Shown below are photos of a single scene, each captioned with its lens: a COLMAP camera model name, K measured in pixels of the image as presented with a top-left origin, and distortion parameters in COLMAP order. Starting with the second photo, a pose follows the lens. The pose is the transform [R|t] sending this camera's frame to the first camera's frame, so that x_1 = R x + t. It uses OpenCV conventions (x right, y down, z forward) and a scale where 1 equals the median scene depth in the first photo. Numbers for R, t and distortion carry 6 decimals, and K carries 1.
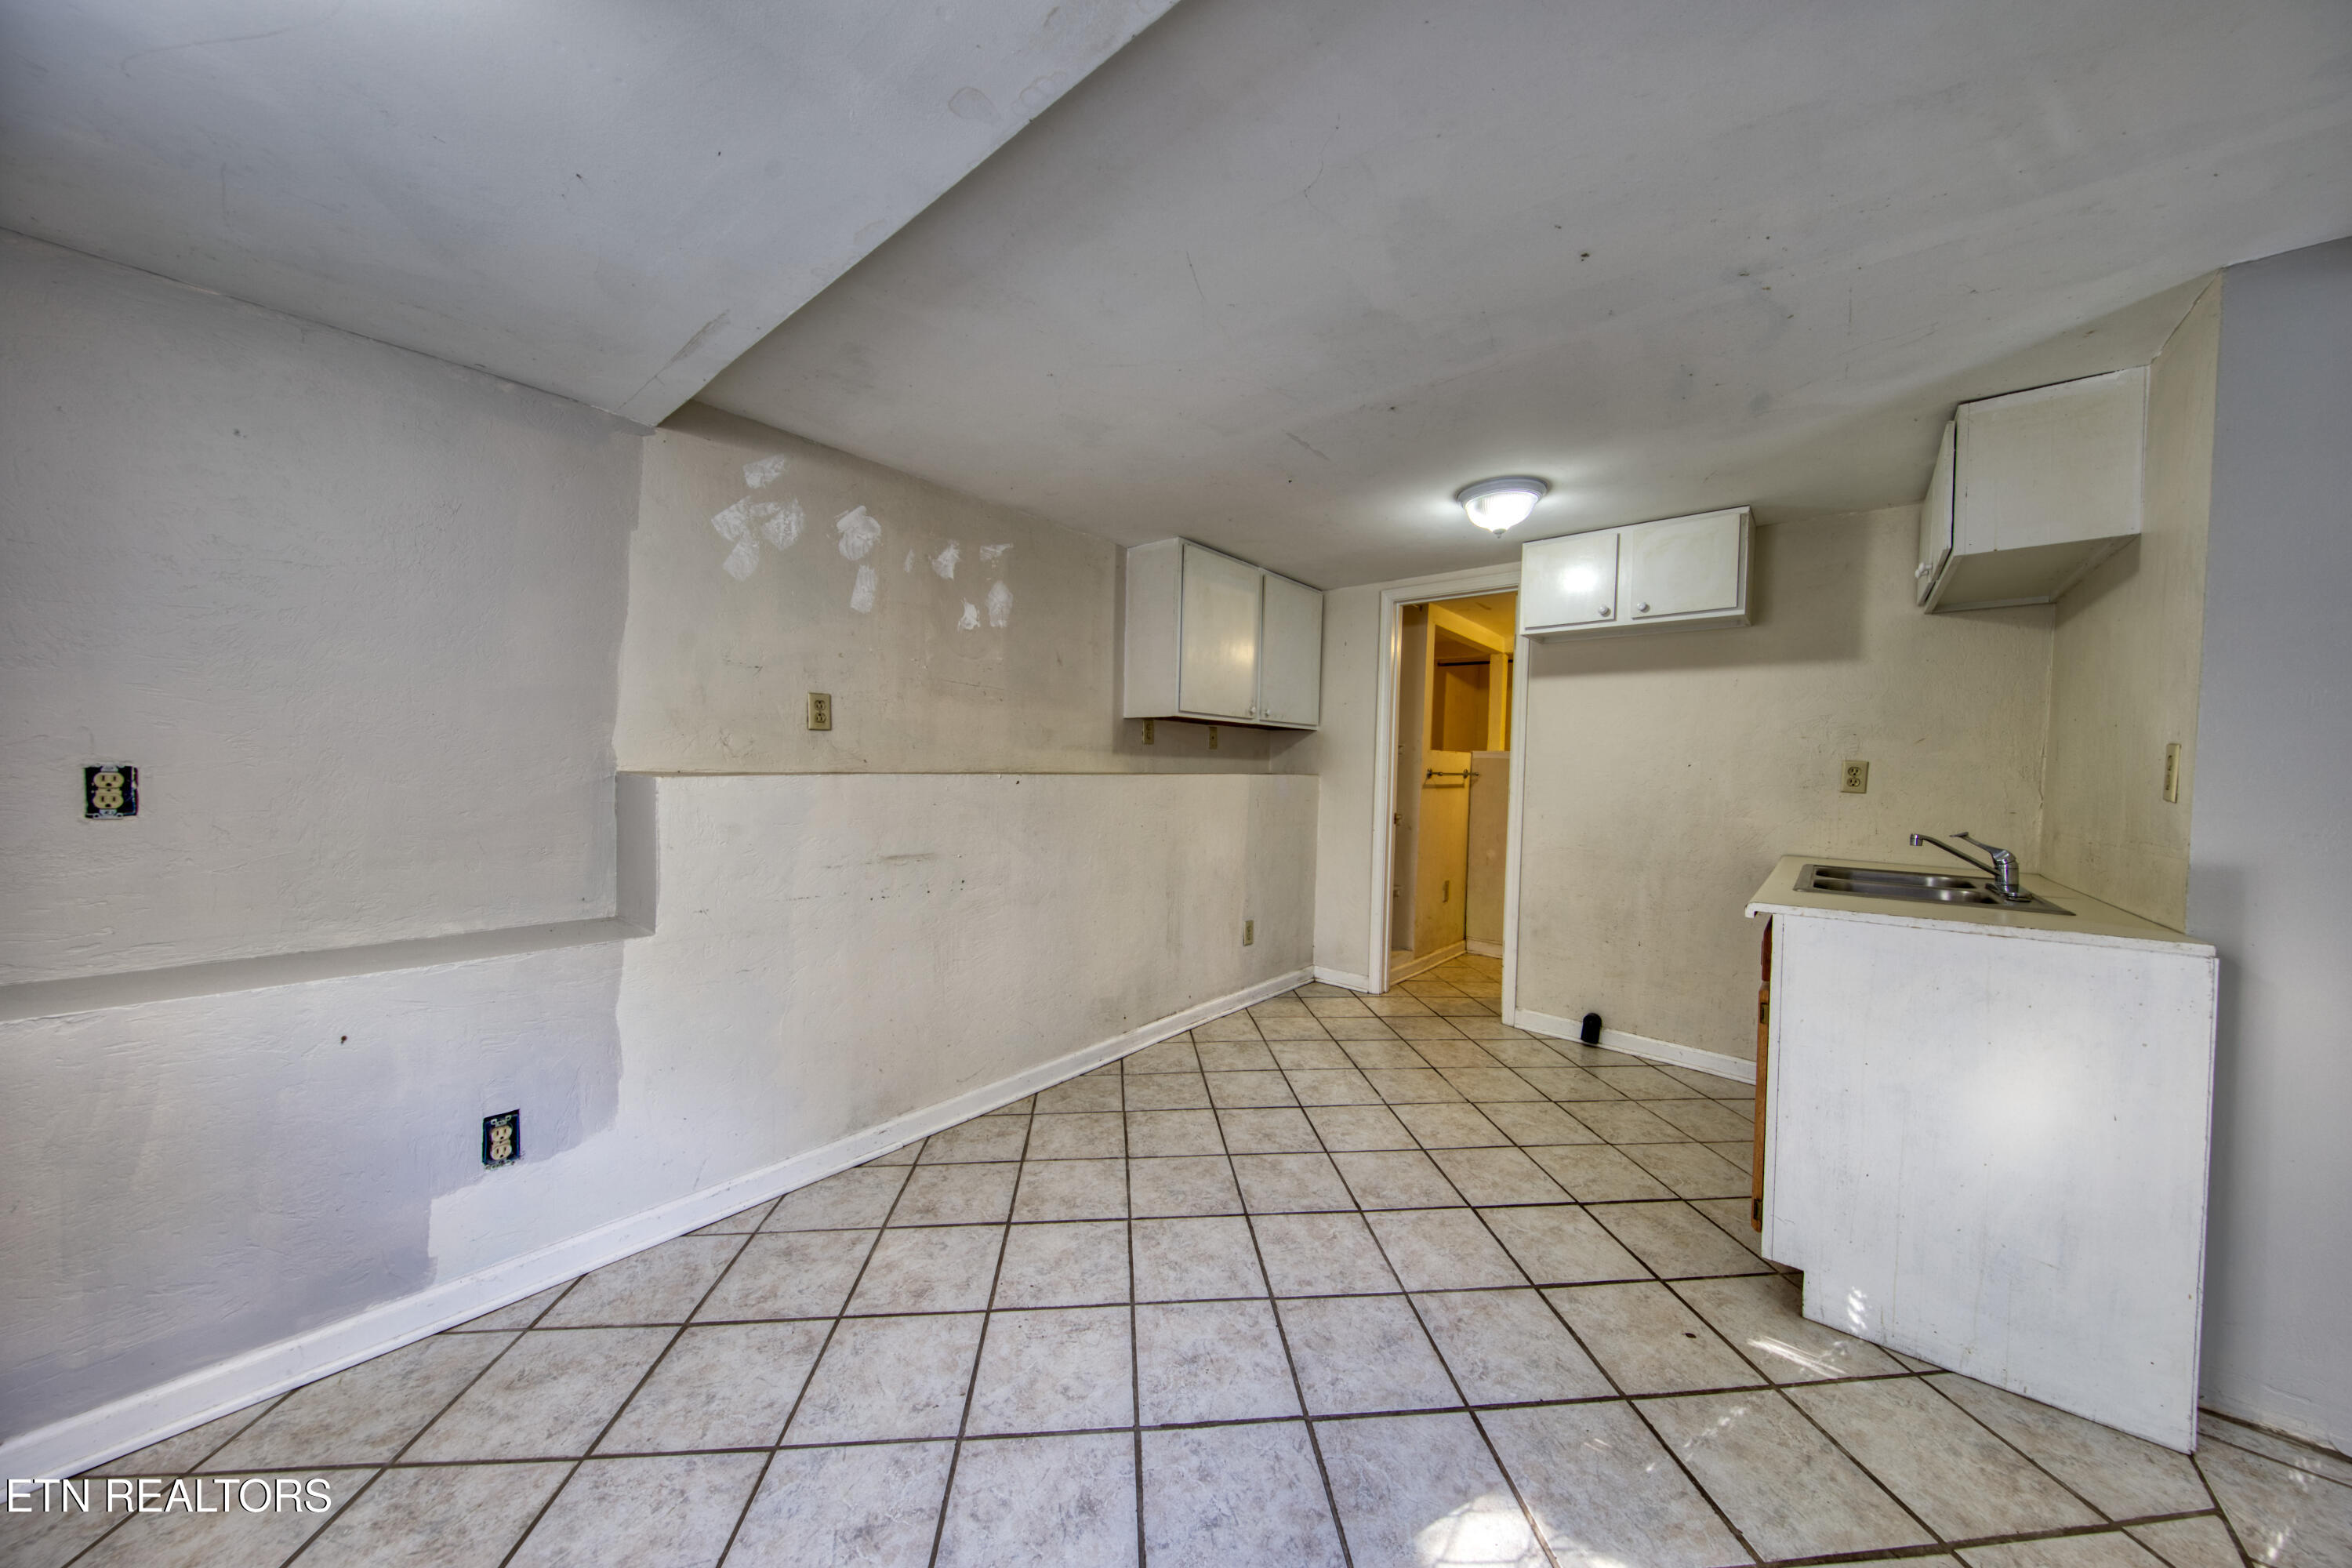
lens RADIAL K [[766.6, 0, 1176.0], [0, 766.6, 784.0], [0, 0, 1]] dist [-0.000538, -0.000088]
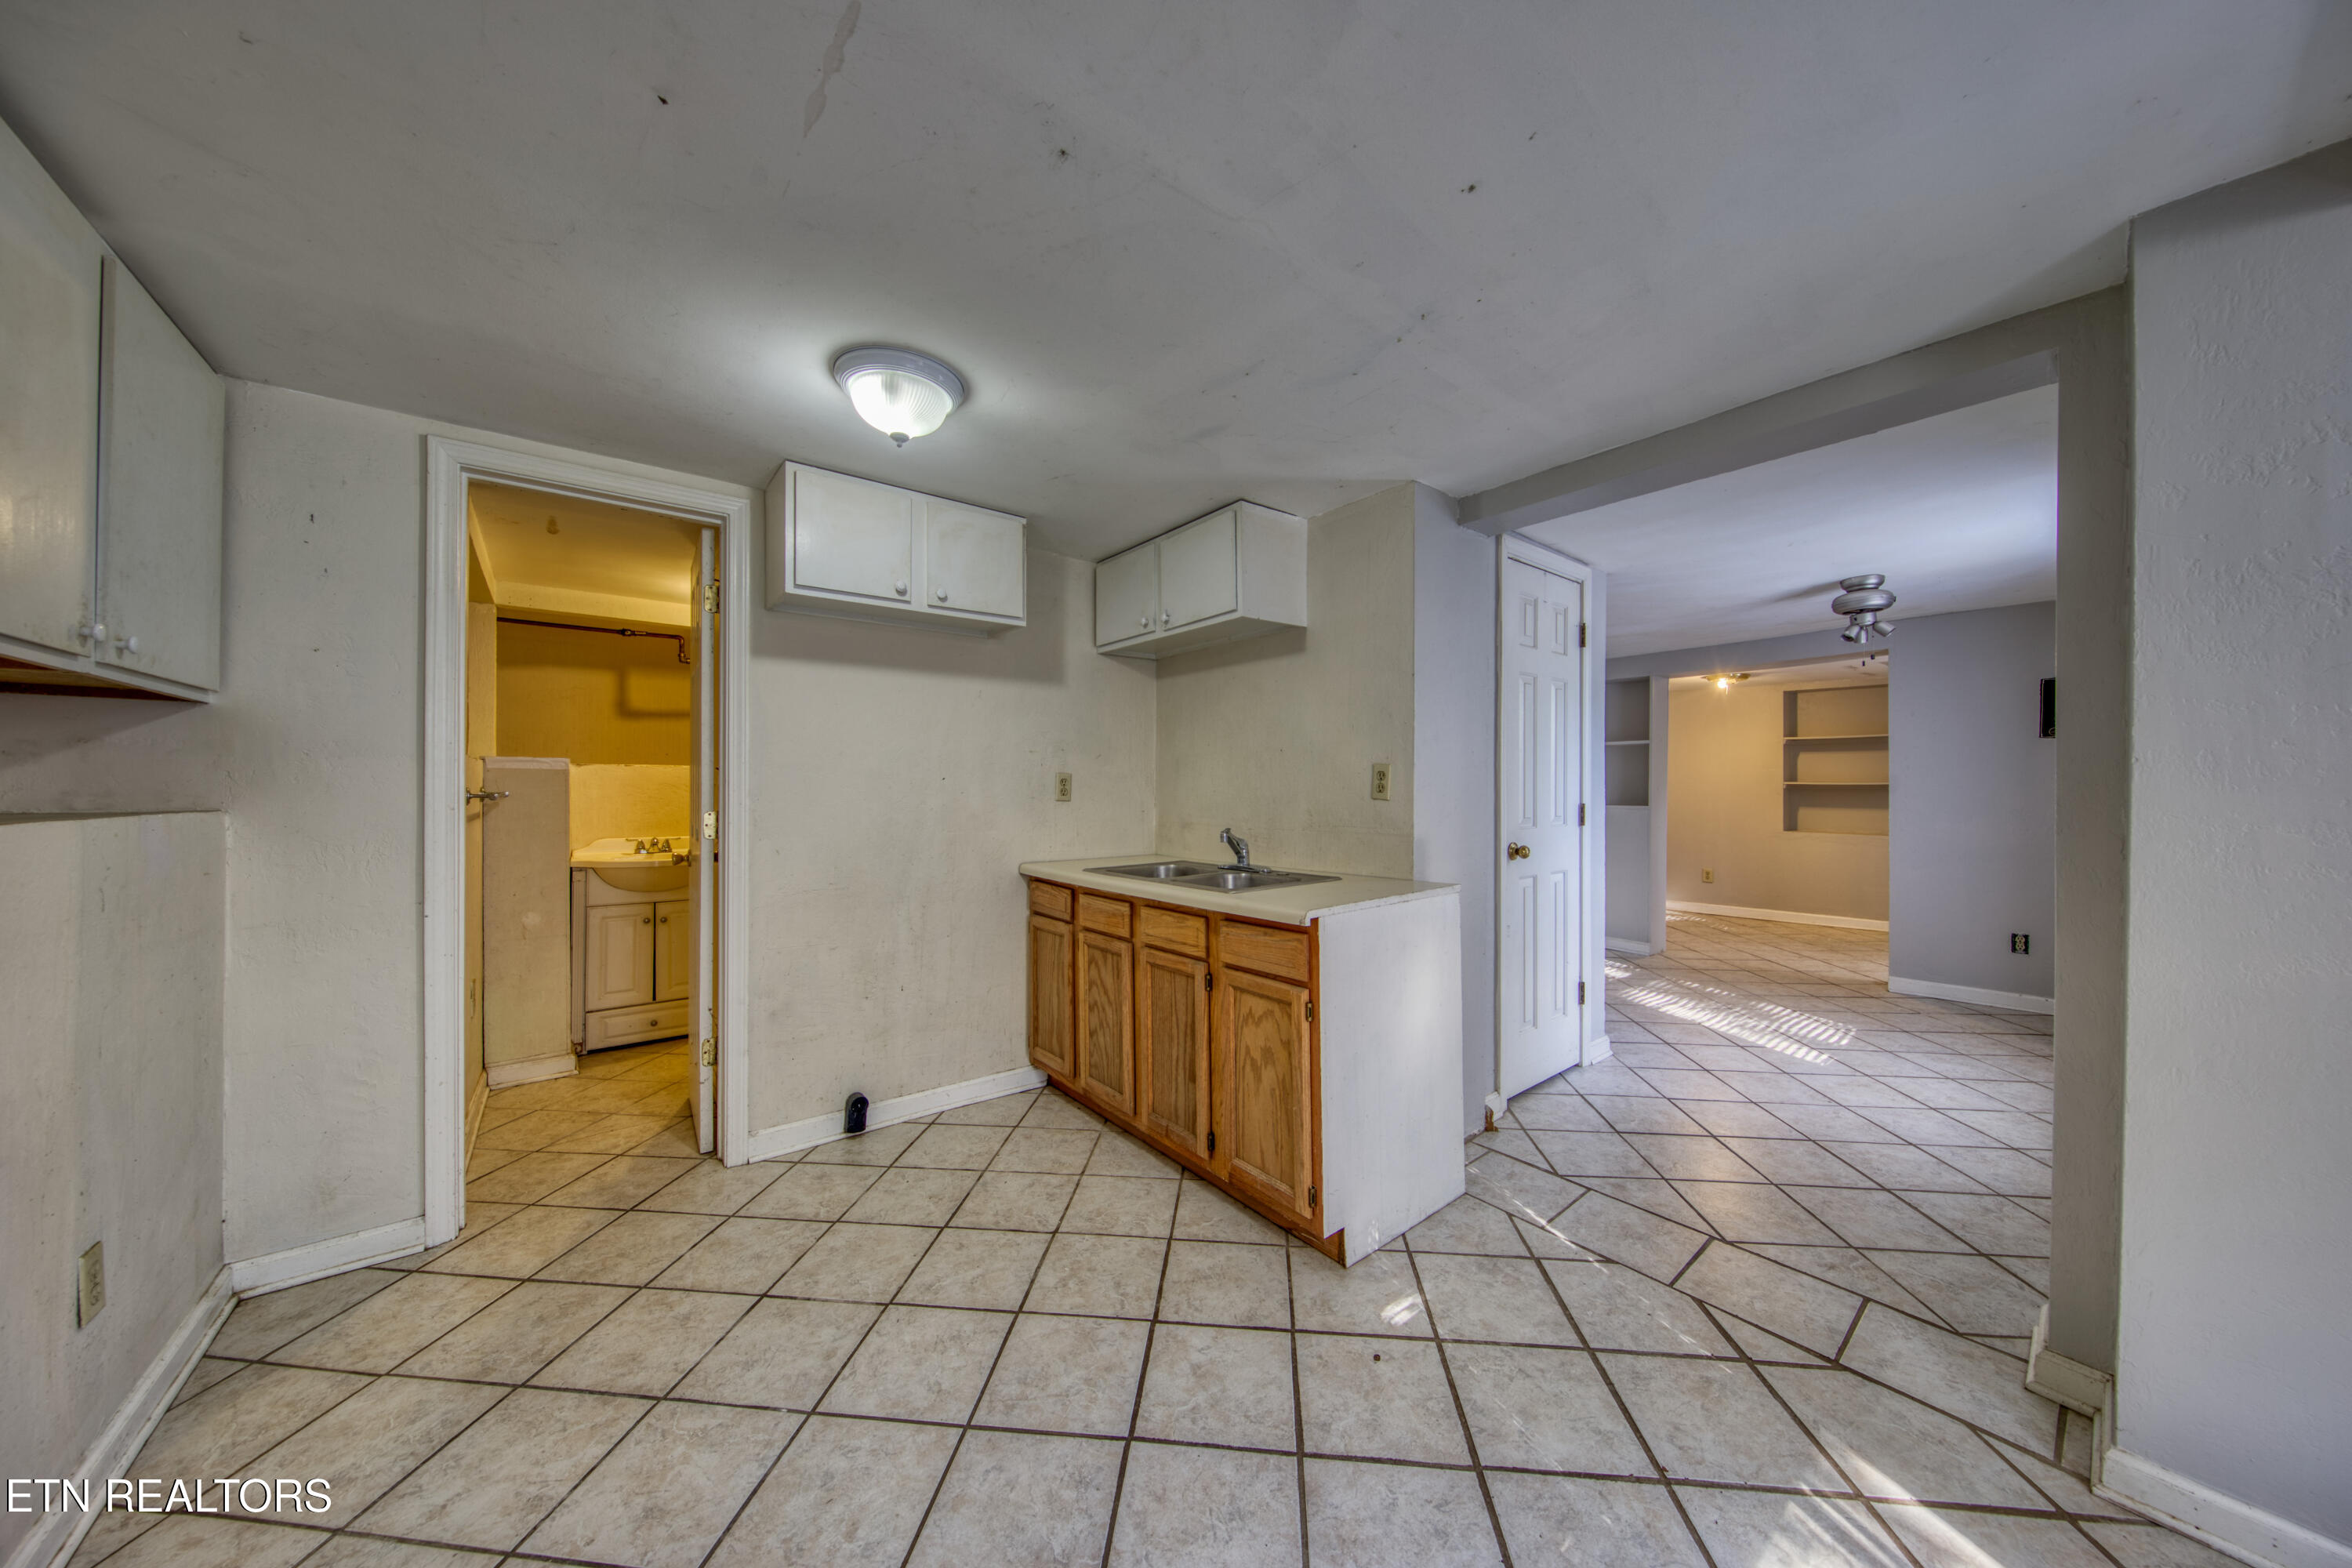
lens RADIAL K [[766.6, 0, 1176.0], [0, 766.6, 784.0], [0, 0, 1]] dist [-0.000538, -0.000088]
pose [[0.183492, -0.020835, 0.982800, -0.179664], [0.030257, 0.999421, 0.015538, -0.024100], [-0.982556, 0.026885, 0.184016, 0.563697]]
